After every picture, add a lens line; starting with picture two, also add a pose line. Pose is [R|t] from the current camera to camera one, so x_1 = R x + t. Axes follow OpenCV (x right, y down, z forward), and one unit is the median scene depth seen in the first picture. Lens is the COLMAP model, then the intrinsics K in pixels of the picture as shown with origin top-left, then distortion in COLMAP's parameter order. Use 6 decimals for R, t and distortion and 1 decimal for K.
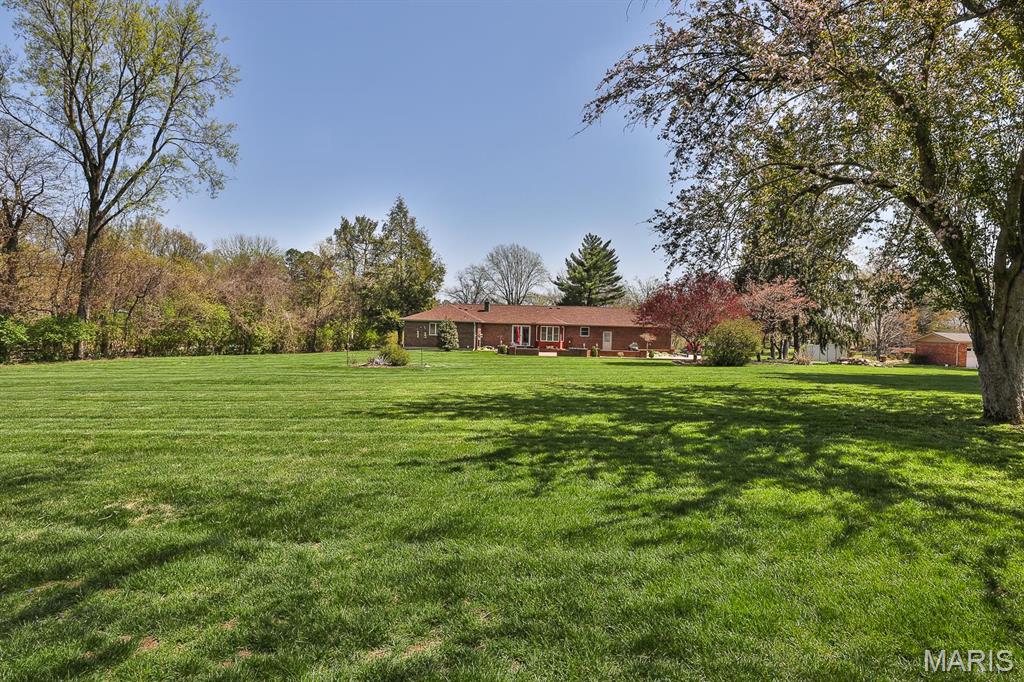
lens RADIAL K [[537.5, 0, 512.0], [0, 537.5, 341.0], [0, 0, 1]] dist [-0.000869, -0.000404]
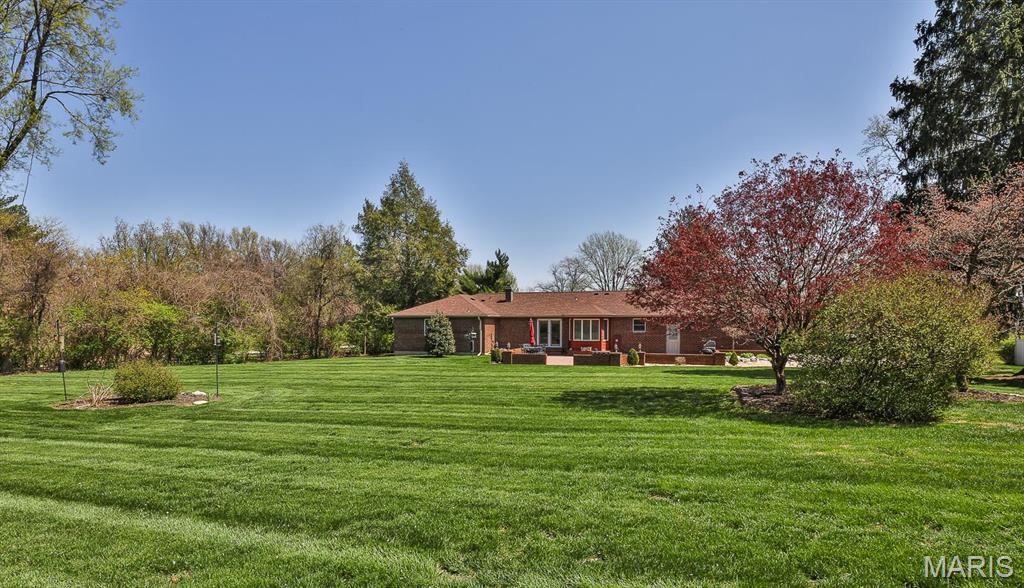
lens RADIAL K [[520.9, 0, 507.8], [0, 520.9, 327.8], [0, 0, 1]] dist [-0.001474, -0.000285]
pose [[0.972159, -0.025672, -0.232913, 0.127091], [0.021446, 0.999557, -0.020659, -0.003921], [0.233340, 0.015089, 0.972278, 0.312935]]
